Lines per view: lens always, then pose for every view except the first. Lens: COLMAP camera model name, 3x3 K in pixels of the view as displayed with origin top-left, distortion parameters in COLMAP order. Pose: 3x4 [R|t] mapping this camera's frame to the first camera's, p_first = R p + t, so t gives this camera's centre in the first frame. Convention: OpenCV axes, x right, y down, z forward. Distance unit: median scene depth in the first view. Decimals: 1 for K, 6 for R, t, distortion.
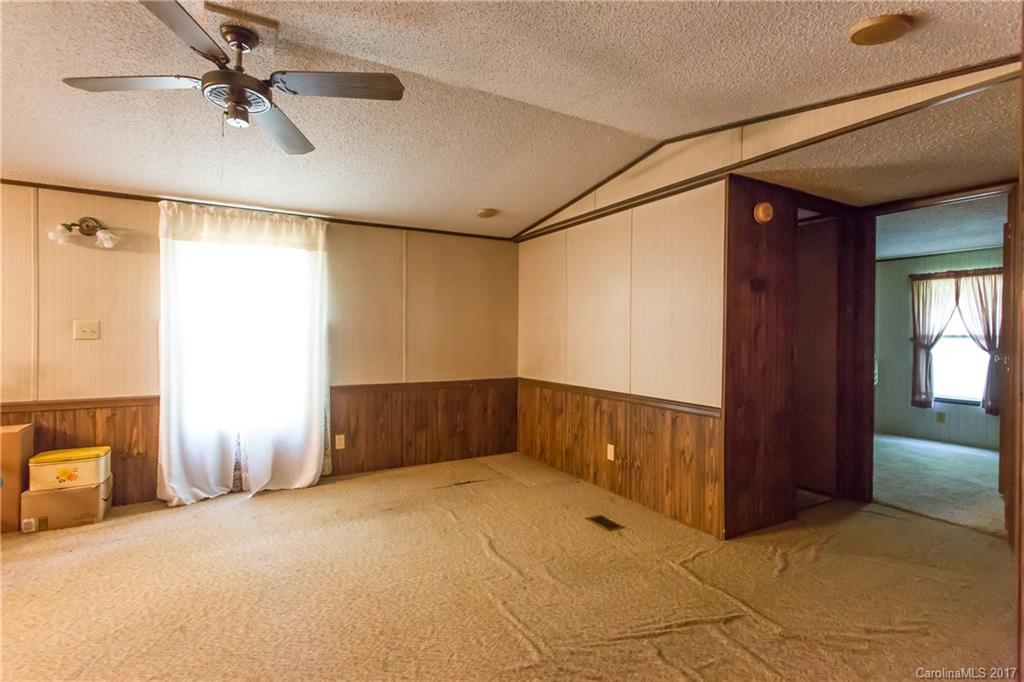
lens RADIAL K [[487.2, 0, 510.2], [0, 487.2, 337.3], [0, 0, 1]] dist [0.002984, 0.000163]
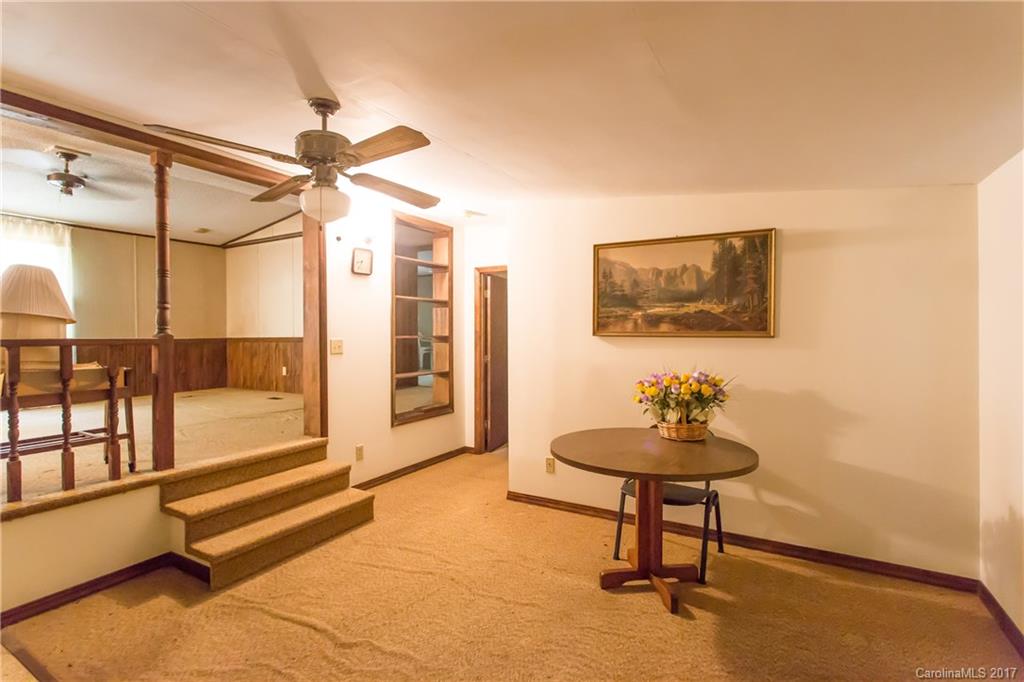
lens RADIAL K [[487.2, 0, 512.1], [0, 487.2, 335.9], [0, 0, 1]] dist [0.002984, 0.000163]
pose [[0.866782, -0.013340, 0.498509, 0.033564], [0.013637, 0.999902, 0.003047, 0.097323], [-0.498501, 0.004157, 0.866879, -0.870376]]
